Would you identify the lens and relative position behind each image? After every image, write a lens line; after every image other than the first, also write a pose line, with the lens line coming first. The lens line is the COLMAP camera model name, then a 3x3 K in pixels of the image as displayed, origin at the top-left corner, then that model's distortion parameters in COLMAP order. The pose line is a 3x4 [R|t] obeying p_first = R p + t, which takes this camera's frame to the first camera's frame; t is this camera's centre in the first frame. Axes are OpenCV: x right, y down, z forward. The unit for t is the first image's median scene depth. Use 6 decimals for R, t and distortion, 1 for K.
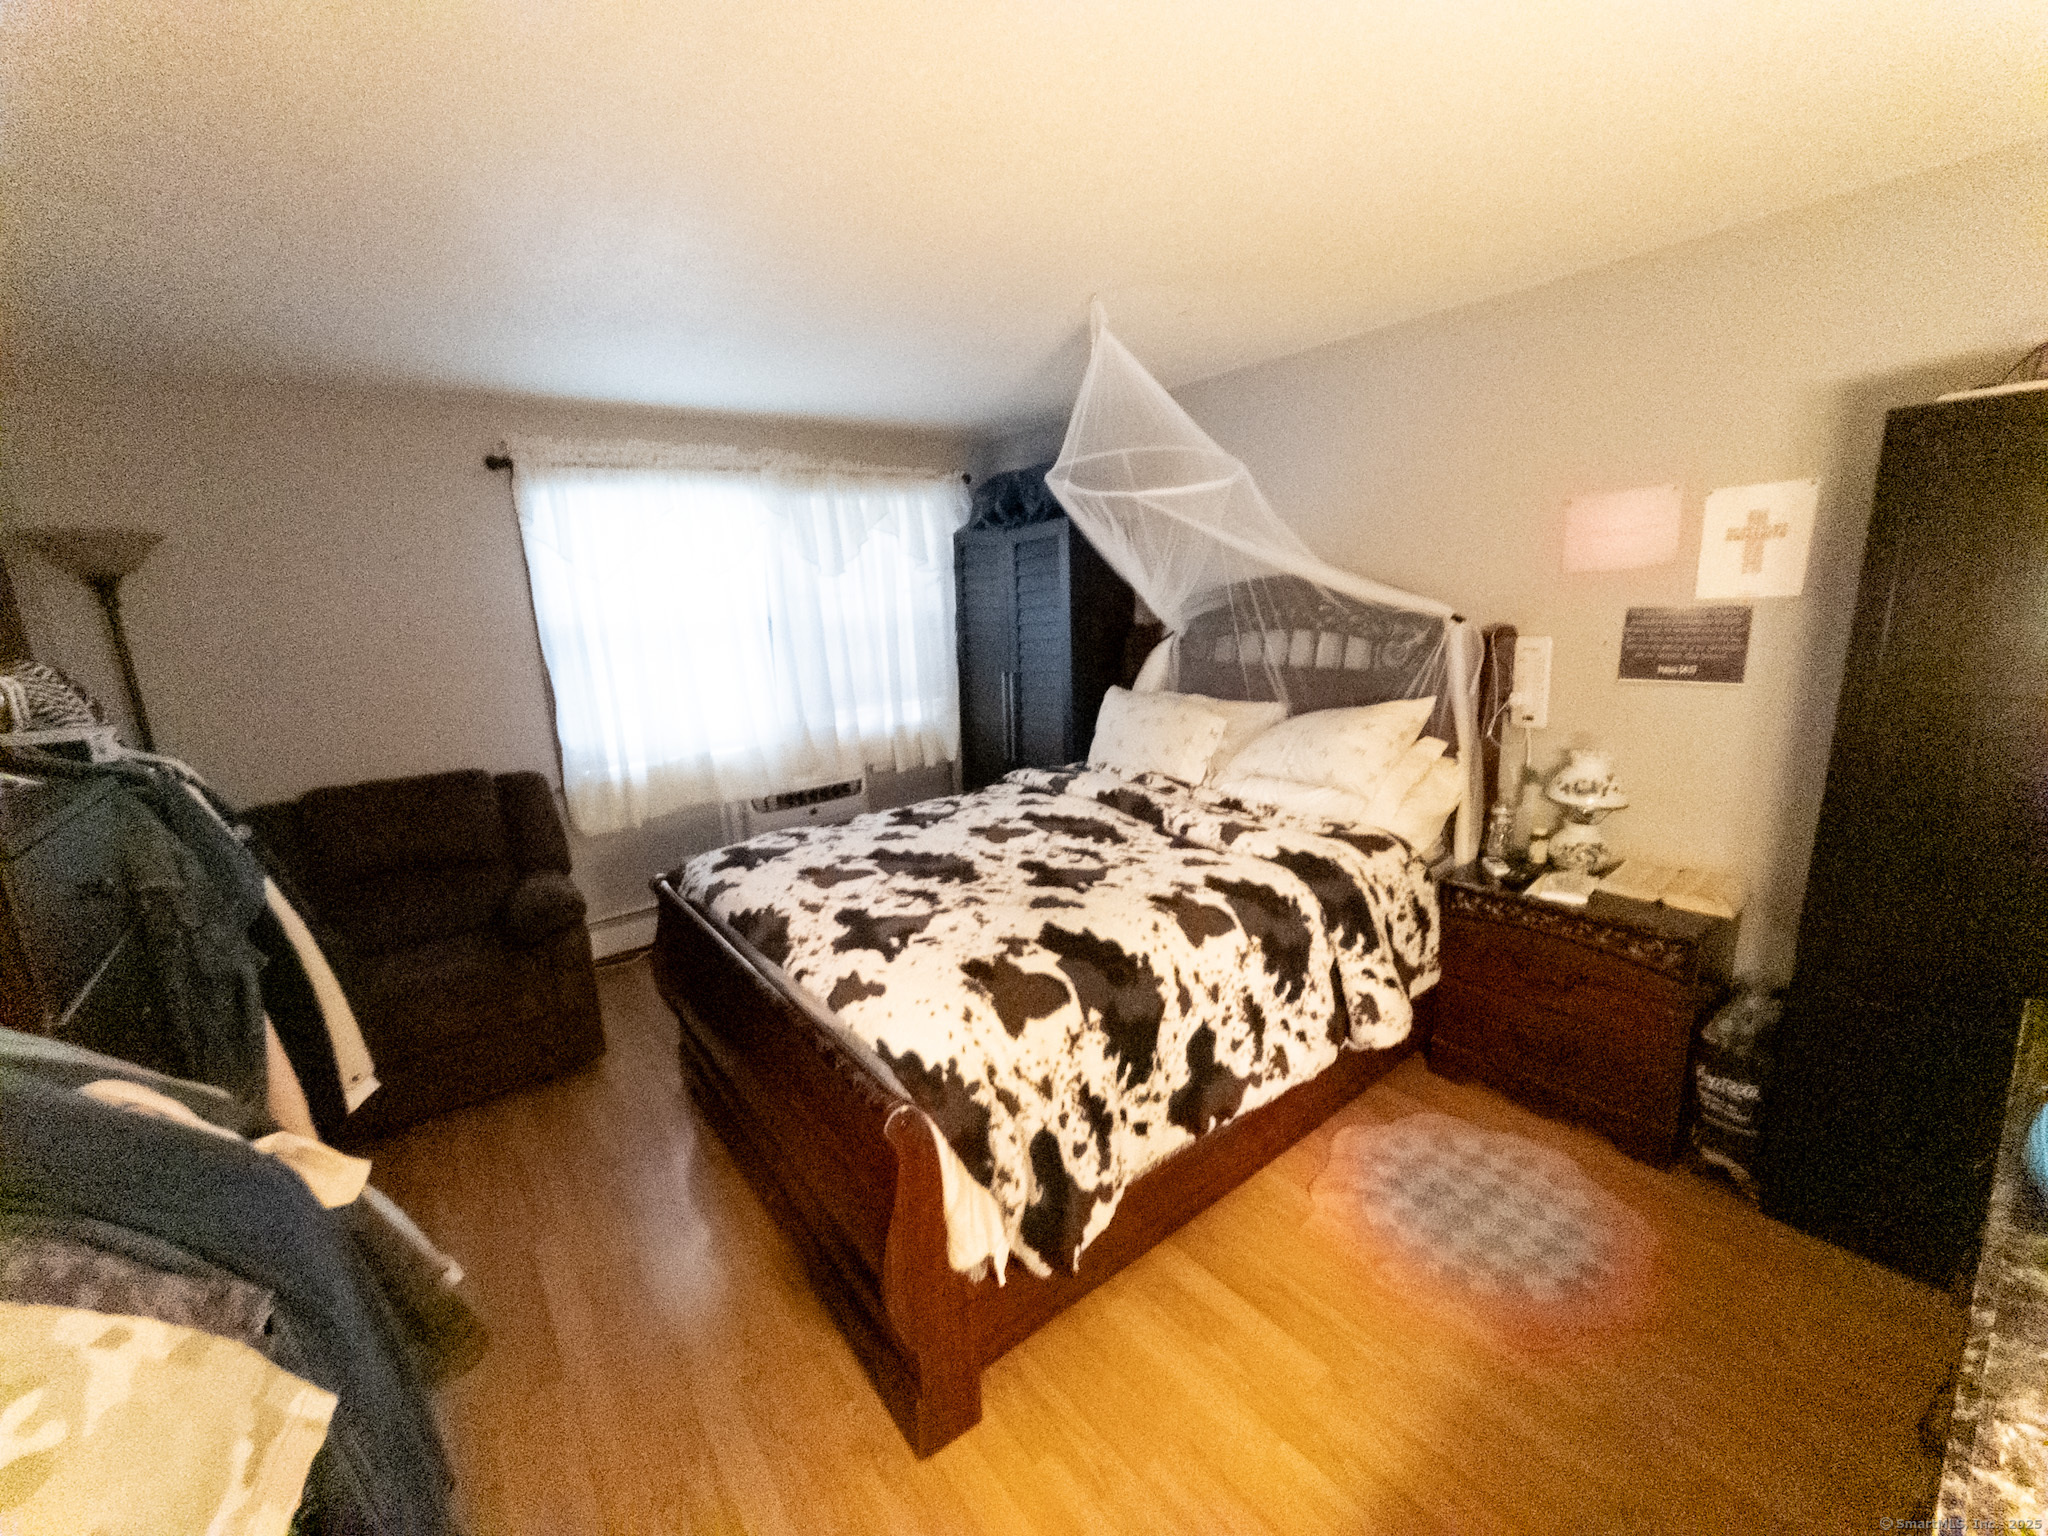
lens RADIAL K [[818.7, 0, 1016.1], [0, 818.7, 763.5], [0, 0, 1]] dist [-0.003926, 0.000345]
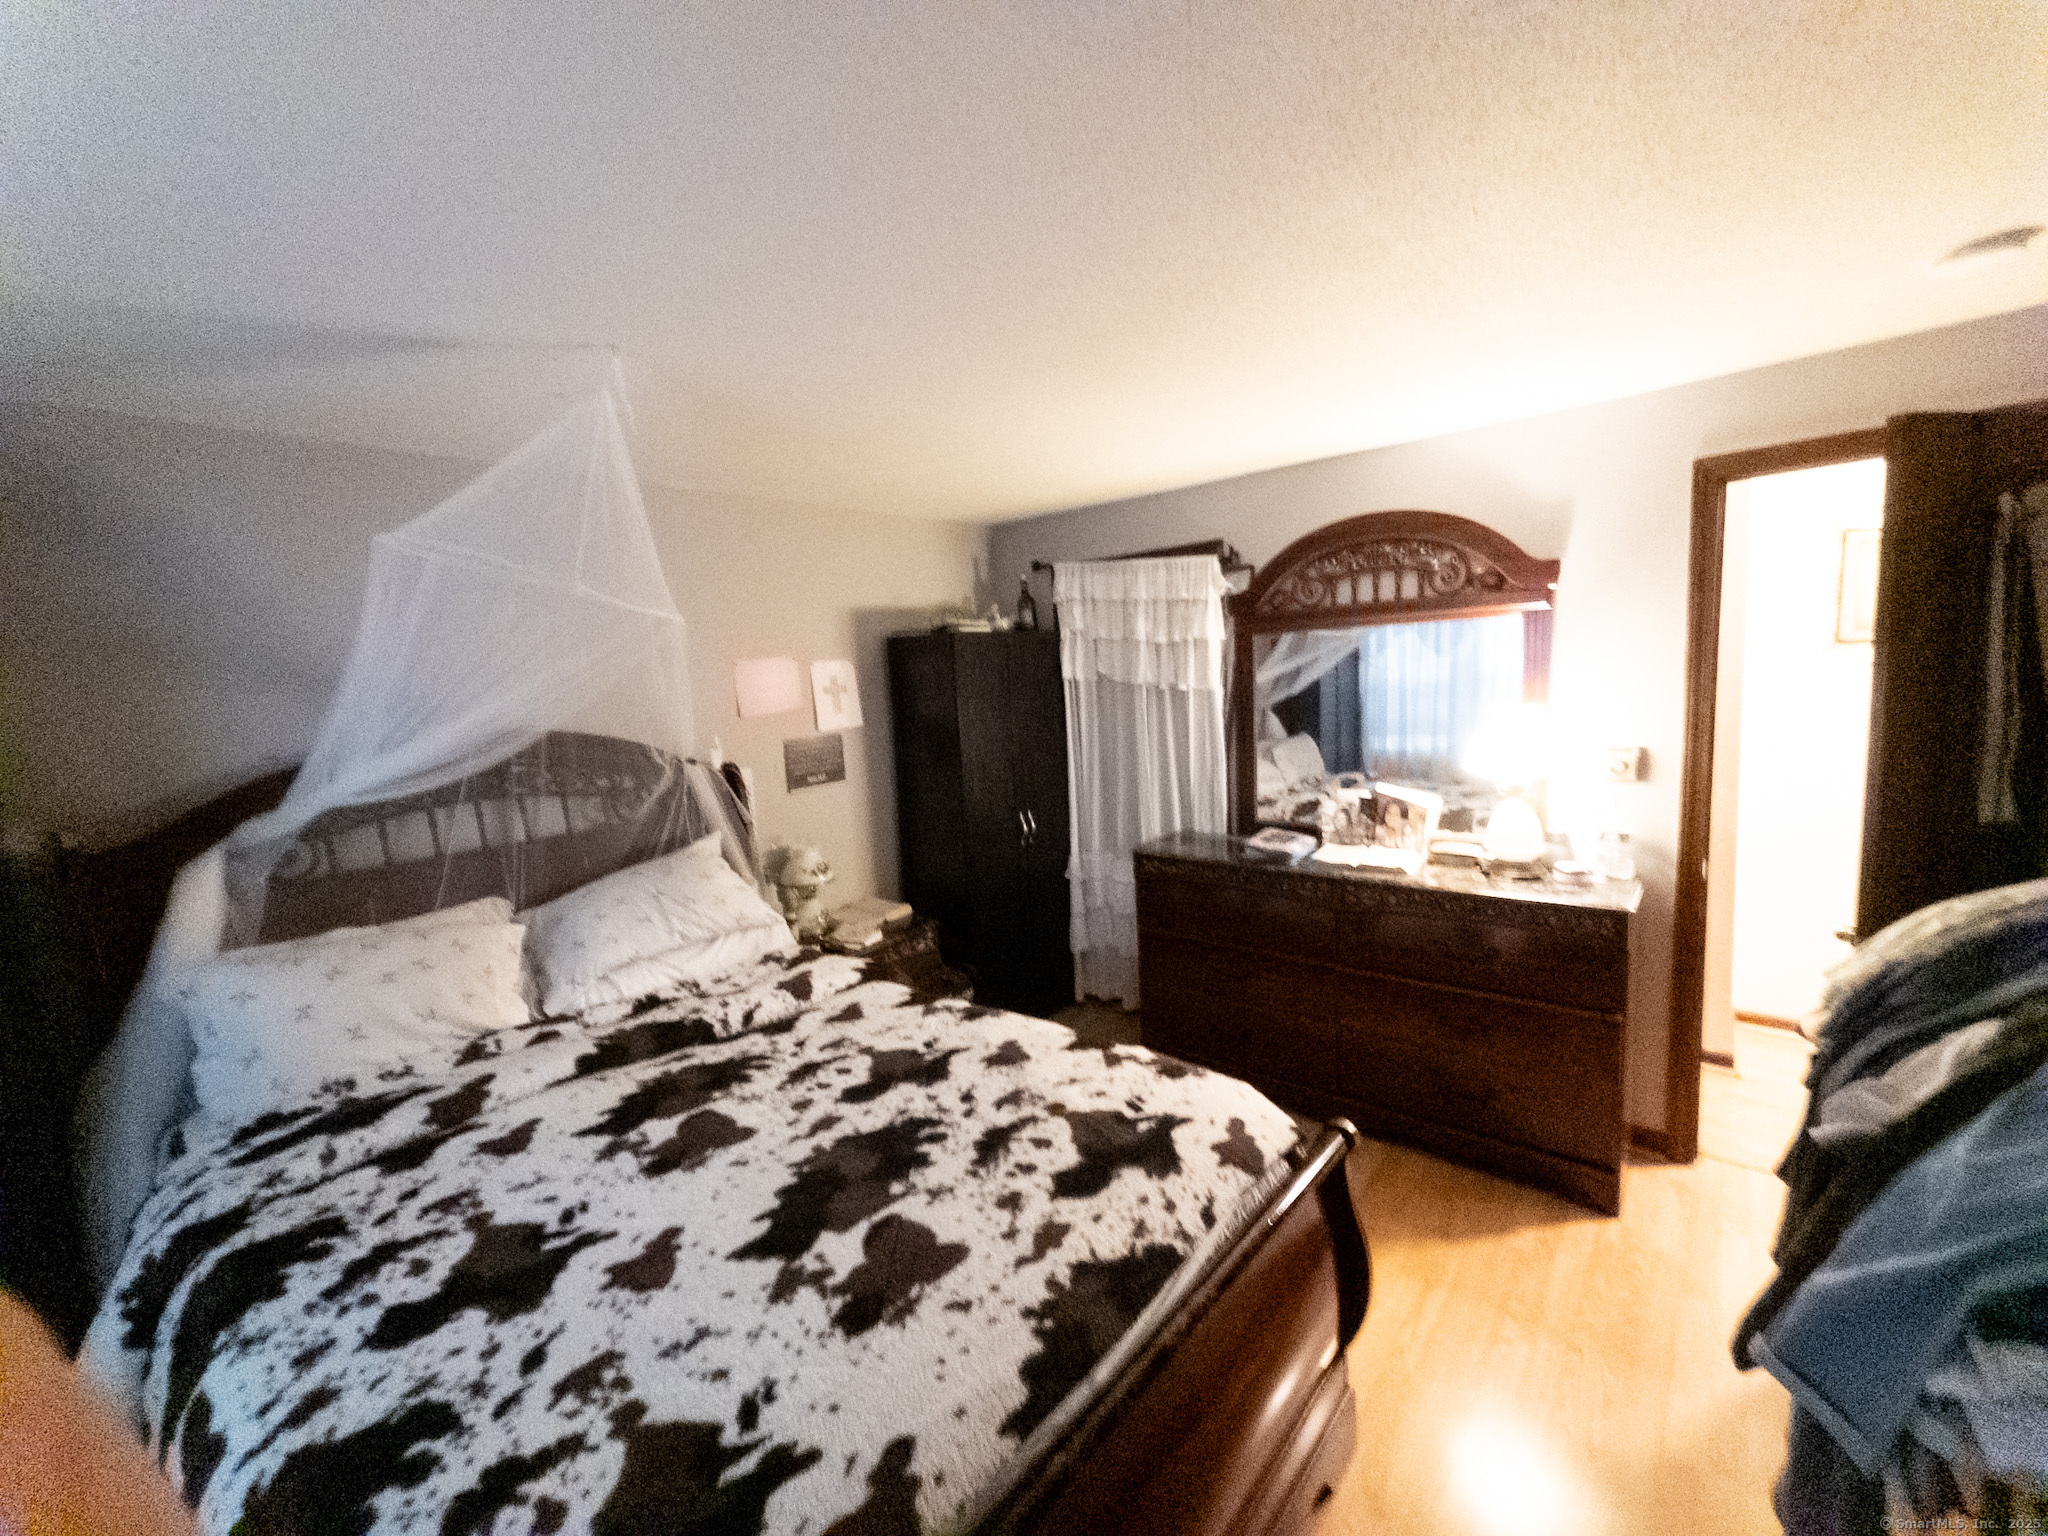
lens RADIAL K [[818.7, 0, 1015.2], [0, 818.7, 772.9], [0, 0, 1]] dist [-0.003926, 0.000345]
pose [[-0.180983, -0.073175, 0.980760, -0.724496], [0.267793, 0.955882, 0.120735, -0.210514], [-0.946326, 0.284492, -0.153402, 0.898623]]
